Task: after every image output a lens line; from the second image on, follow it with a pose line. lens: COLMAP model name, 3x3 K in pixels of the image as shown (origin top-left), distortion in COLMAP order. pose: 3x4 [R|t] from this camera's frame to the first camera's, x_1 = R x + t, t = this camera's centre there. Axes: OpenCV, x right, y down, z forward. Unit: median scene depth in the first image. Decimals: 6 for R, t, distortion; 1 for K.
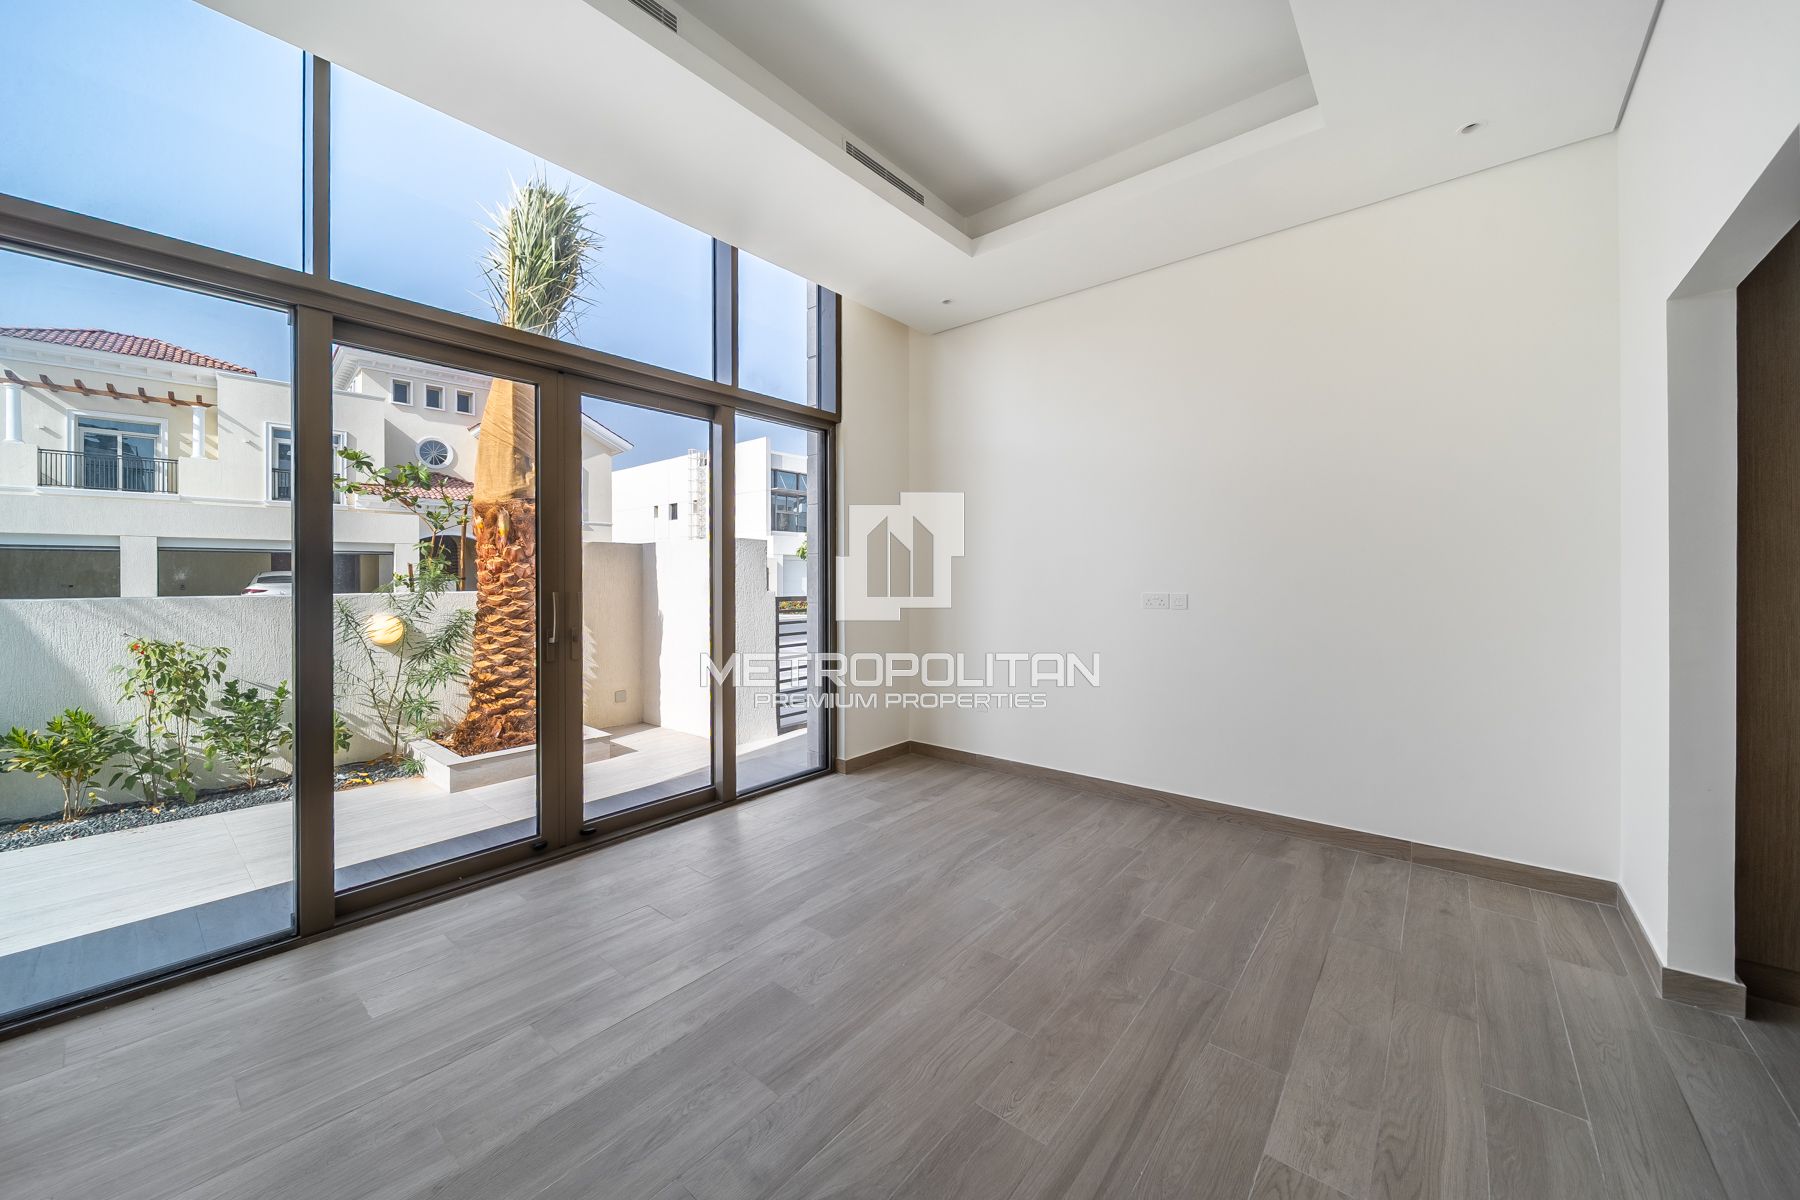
lens RADIAL K [[642.5, 0, 975.4], [0, 642.5, 591.0], [0, 0, 1]] dist [0.000205, -0.004121]
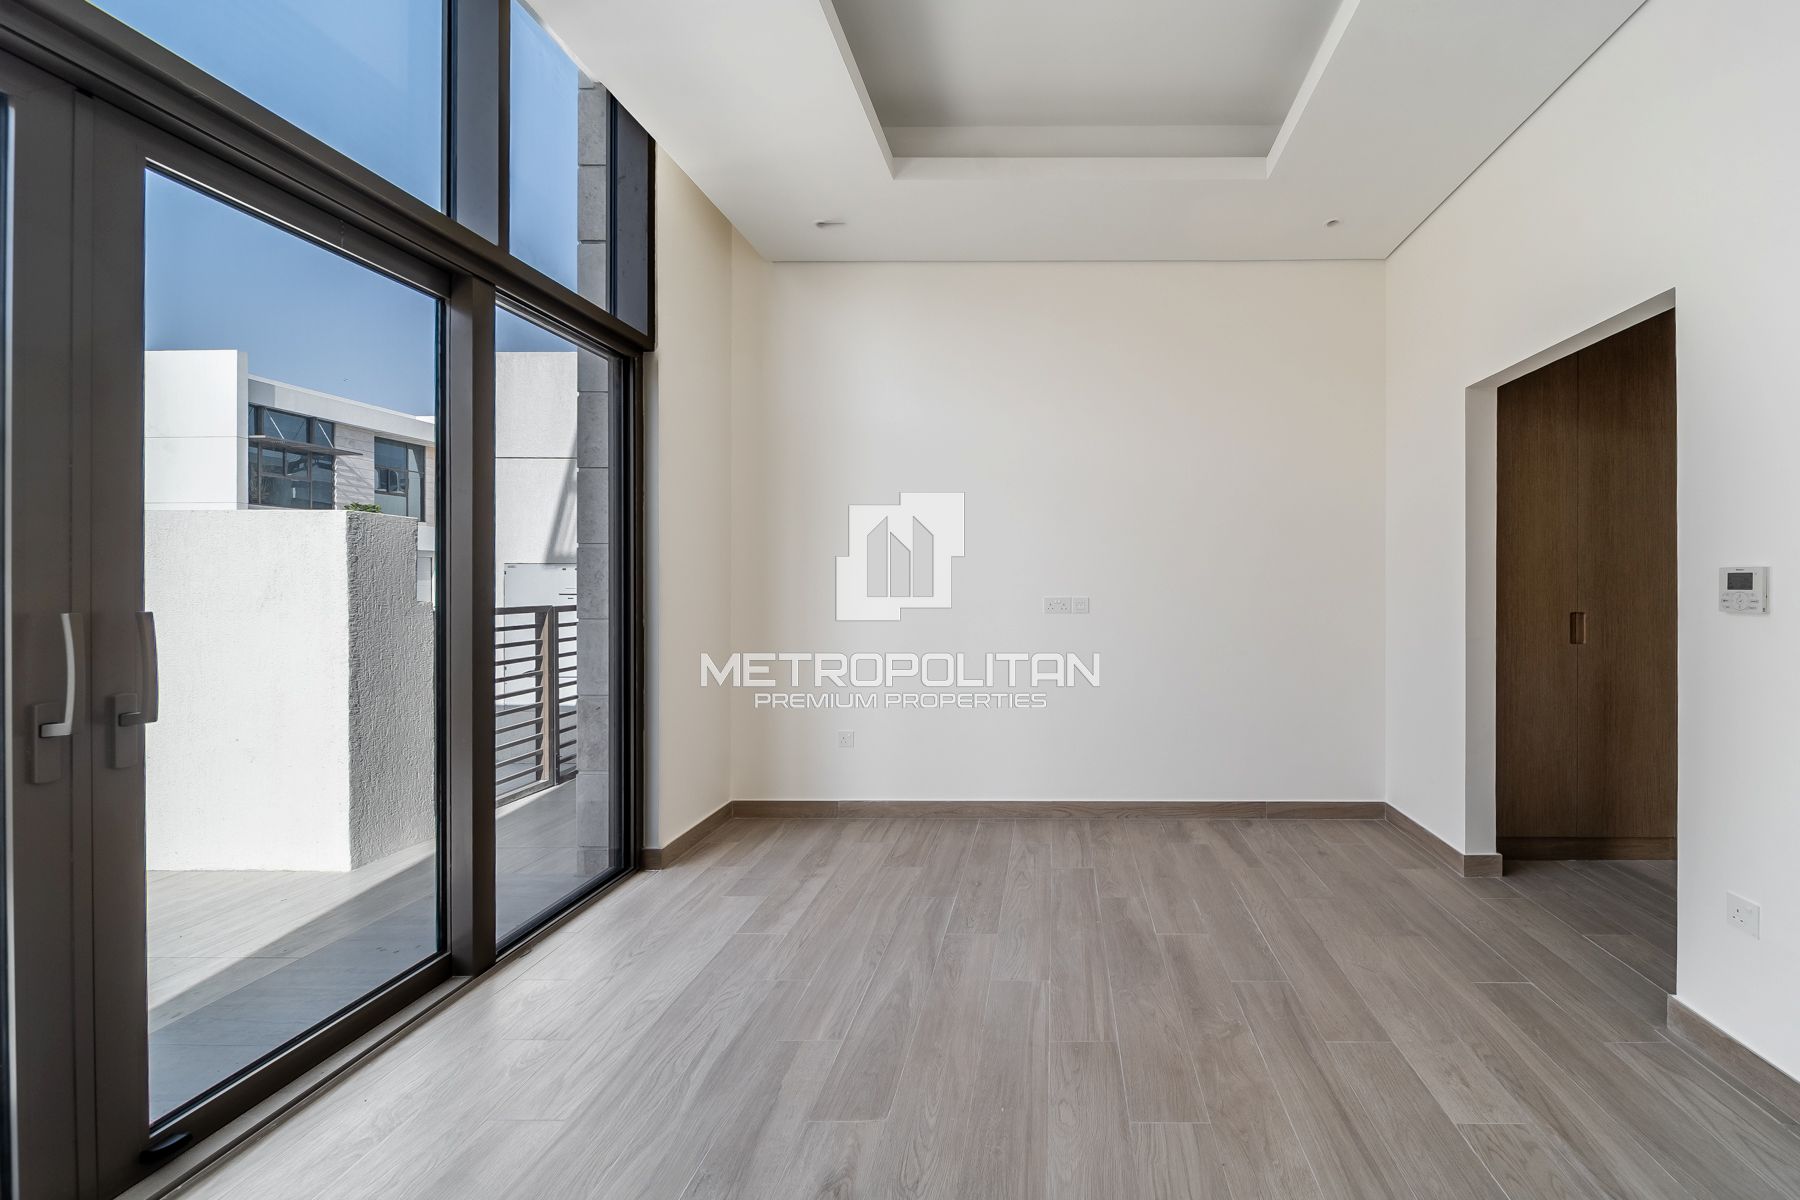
lens RADIAL K [[642.0, 0, 908.2], [0, 642.0, 593.2], [0, 0, 1]] dist [0.001417, -0.002822]
pose [[0.806485, -0.012384, 0.591125, -0.529321], [0.011129, 0.999921, 0.005766, -0.013138], [-0.591150, 0.001928, 0.806559, 0.396238]]
